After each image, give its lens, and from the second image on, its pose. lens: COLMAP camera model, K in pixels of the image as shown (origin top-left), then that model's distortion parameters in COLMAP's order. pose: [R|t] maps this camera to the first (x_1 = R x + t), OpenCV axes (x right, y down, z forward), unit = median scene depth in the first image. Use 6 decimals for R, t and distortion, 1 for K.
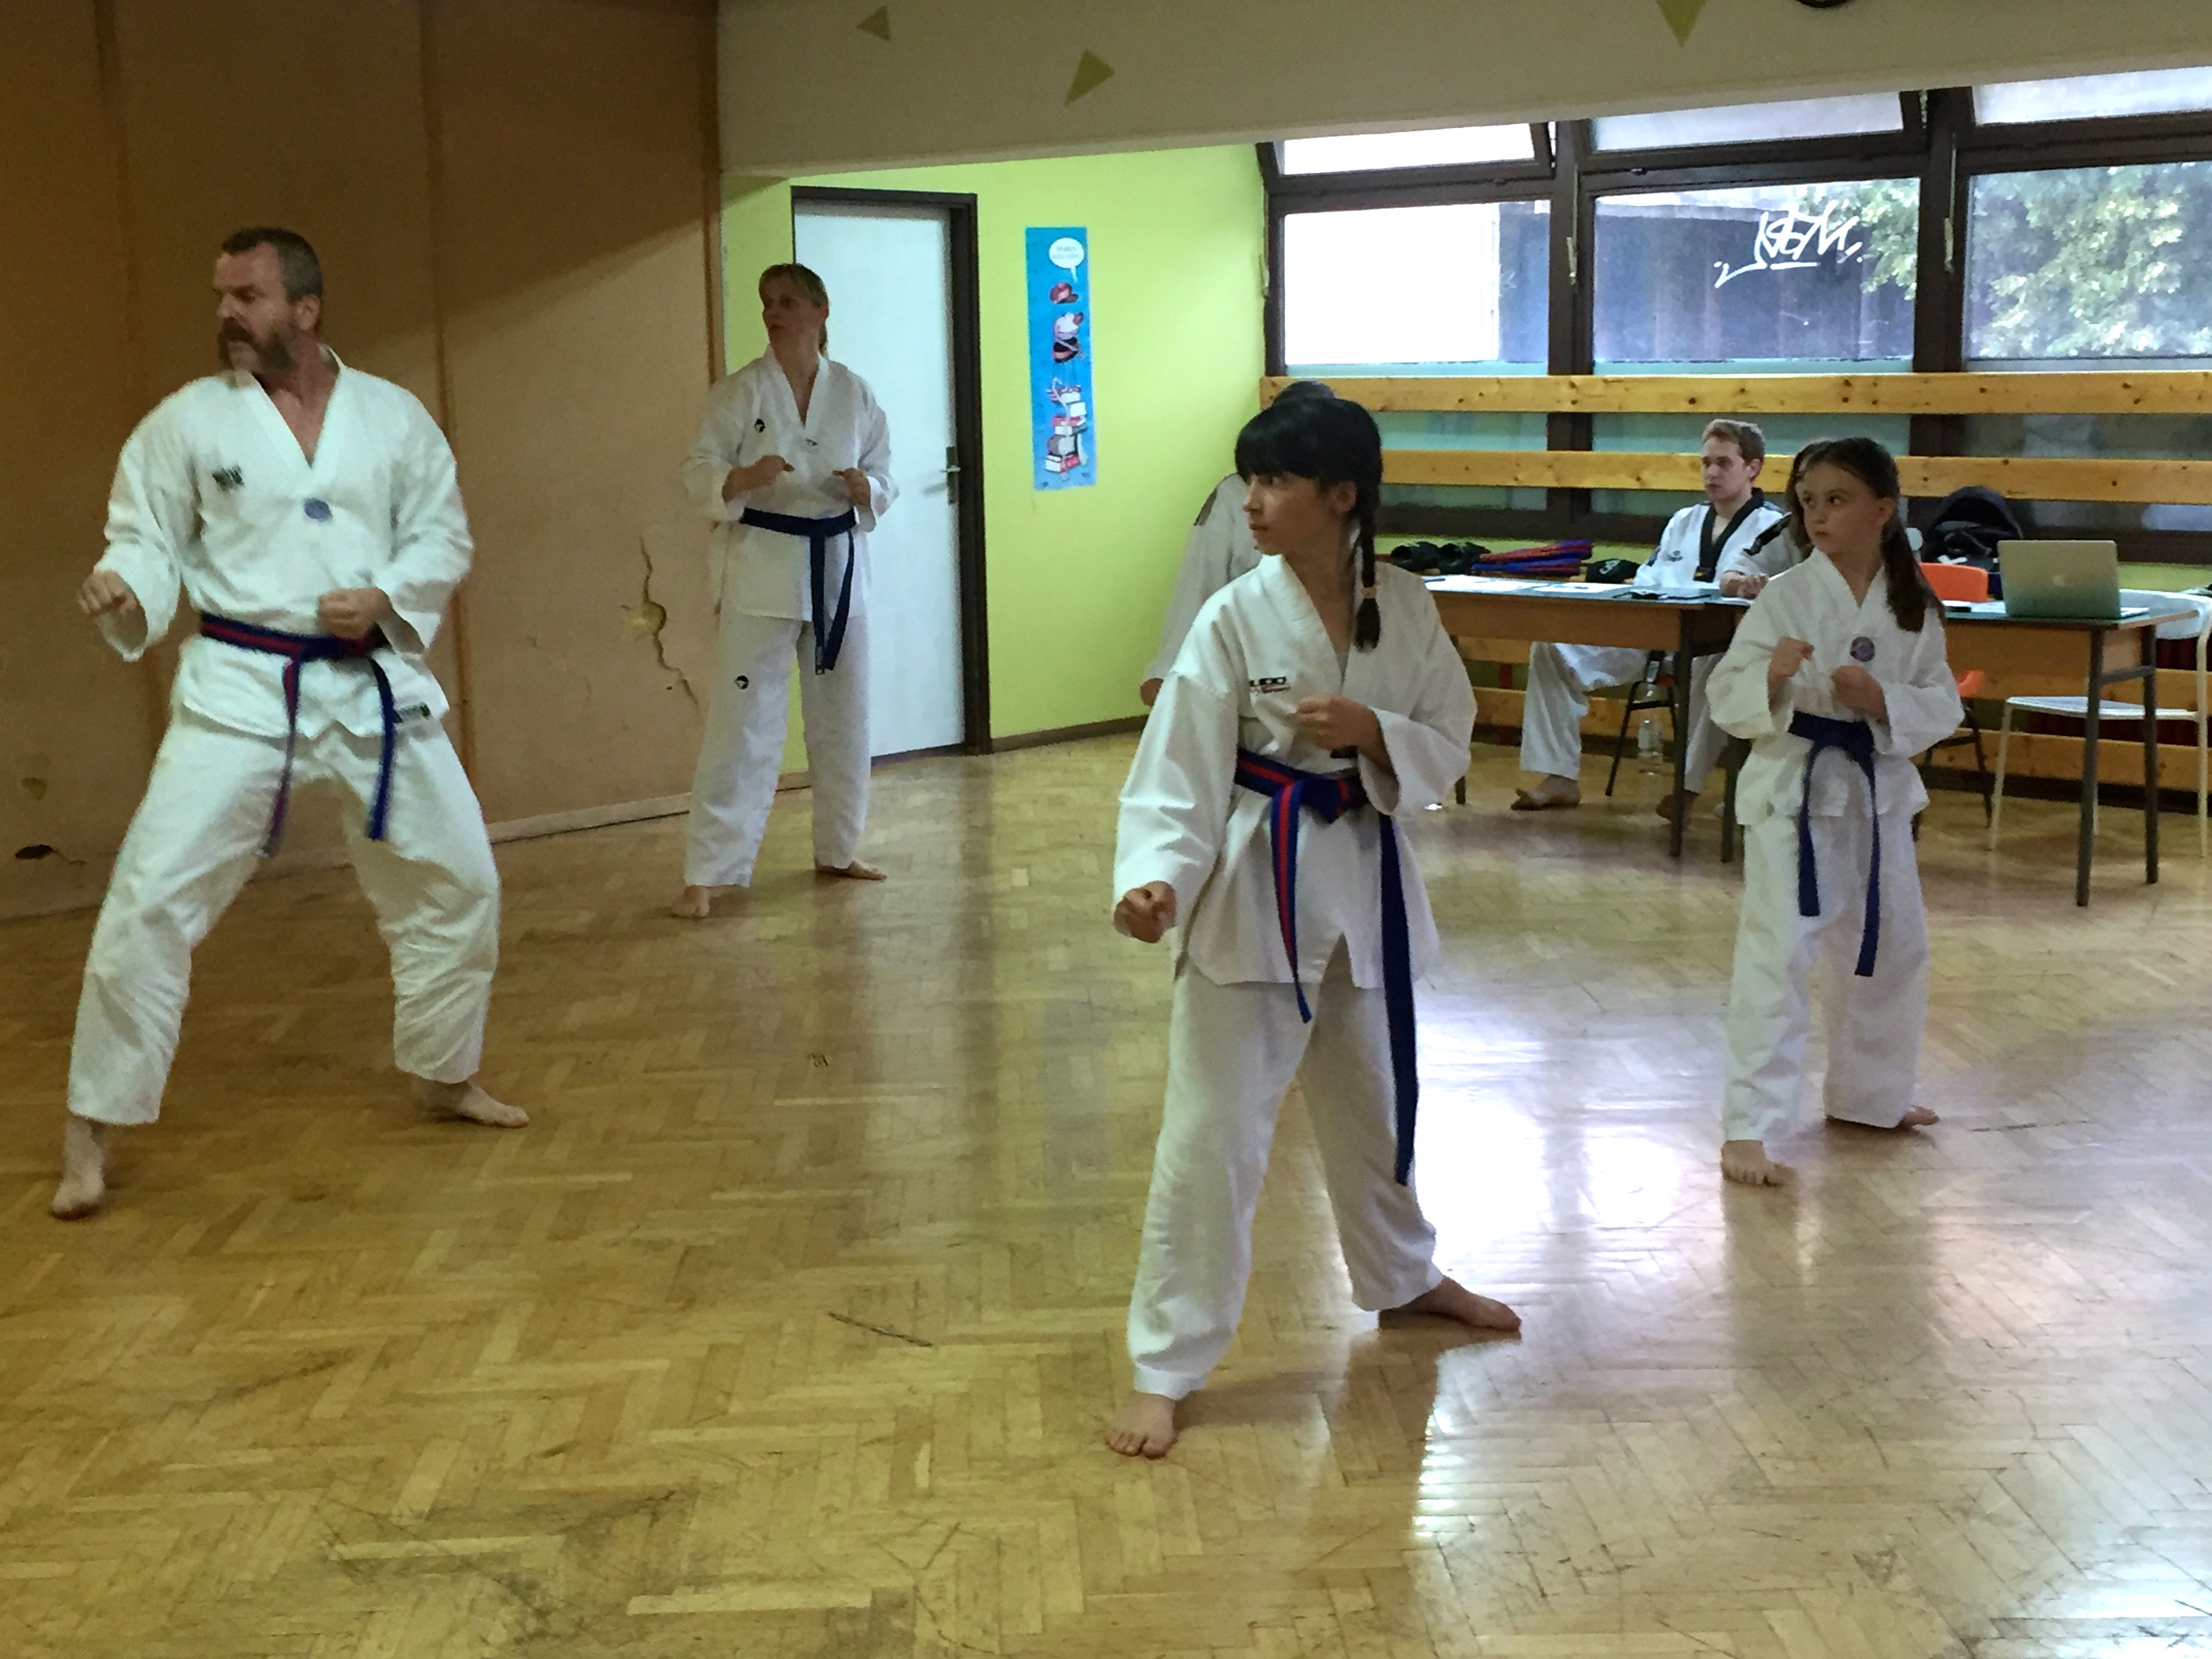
lens RADIAL K [[2803.4, 0, 1107.6], [0, 2803.4, 838.4], [0, 0, 1]] dist [0.035935, 0.000000]
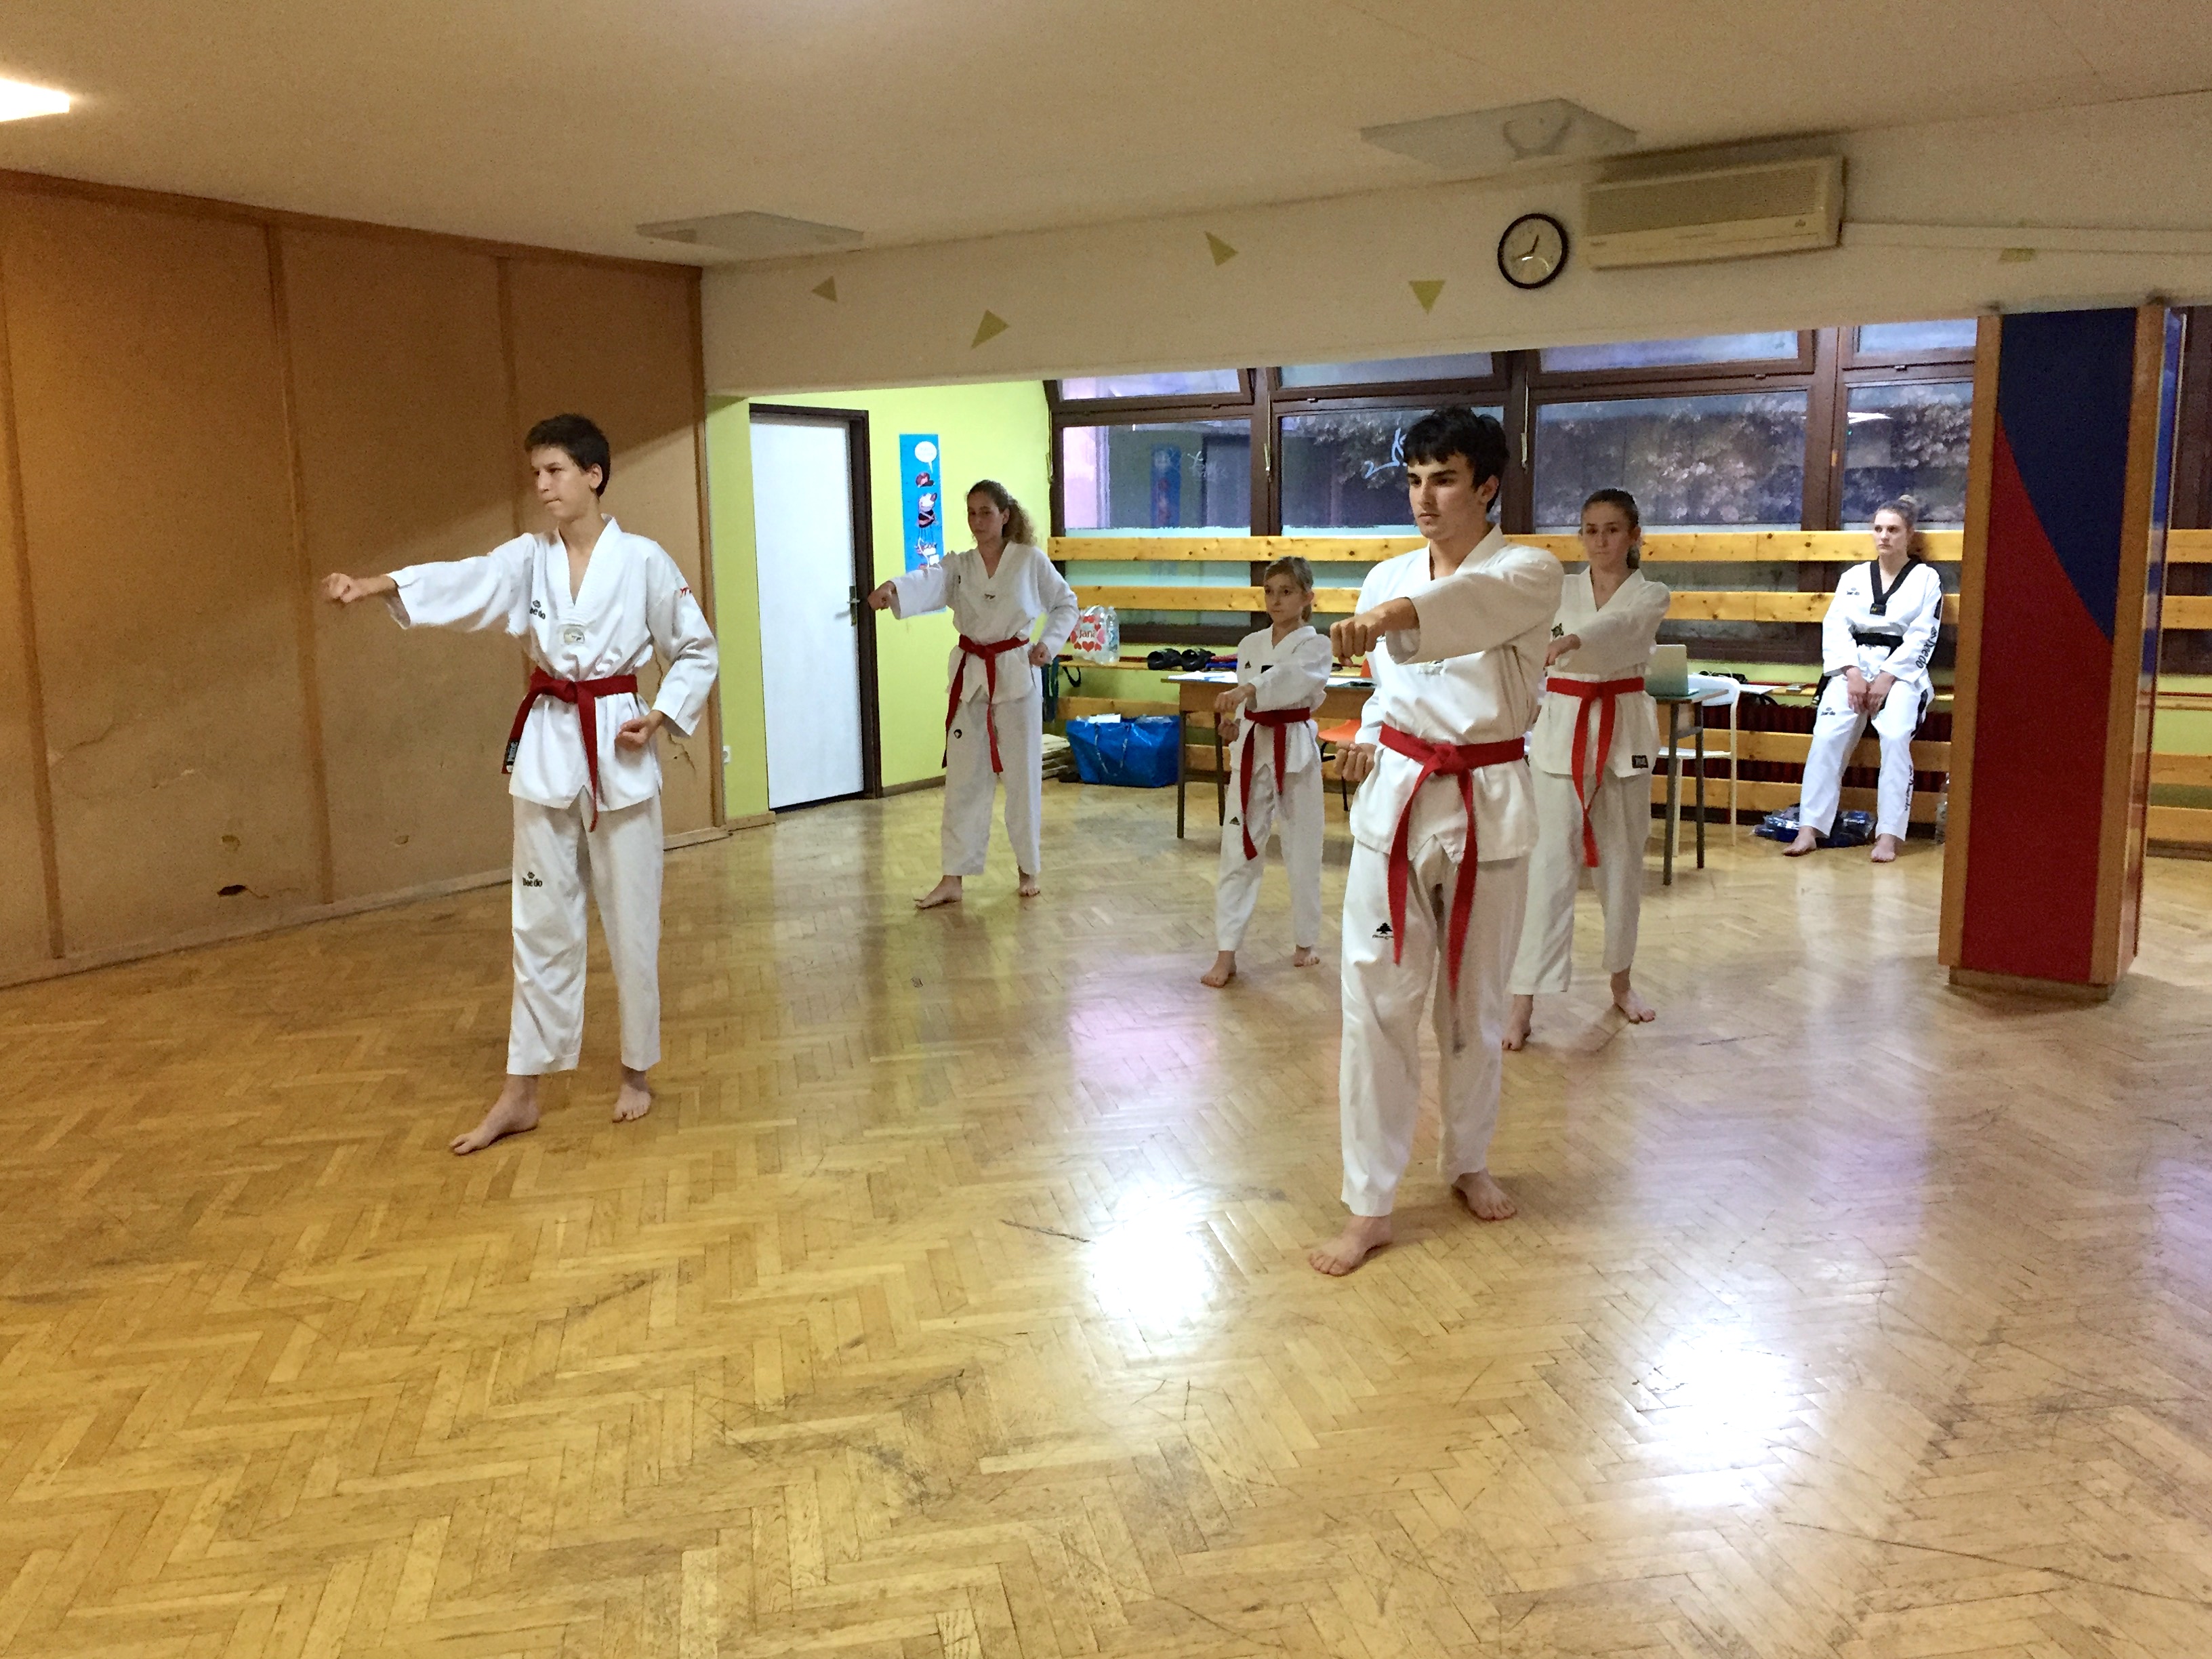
lens RADIAL K [[1860.8, 0, 1103.6], [0, 1860.8, 814.7], [0, 0, 1]] dist [0.047763, -0.031935]
pose [[0.988158, -0.023210, 0.151672, -0.102440], [0.025508, 0.999587, -0.013220, -0.008443], [-0.151303, 0.016933, 0.988342, 0.051060]]
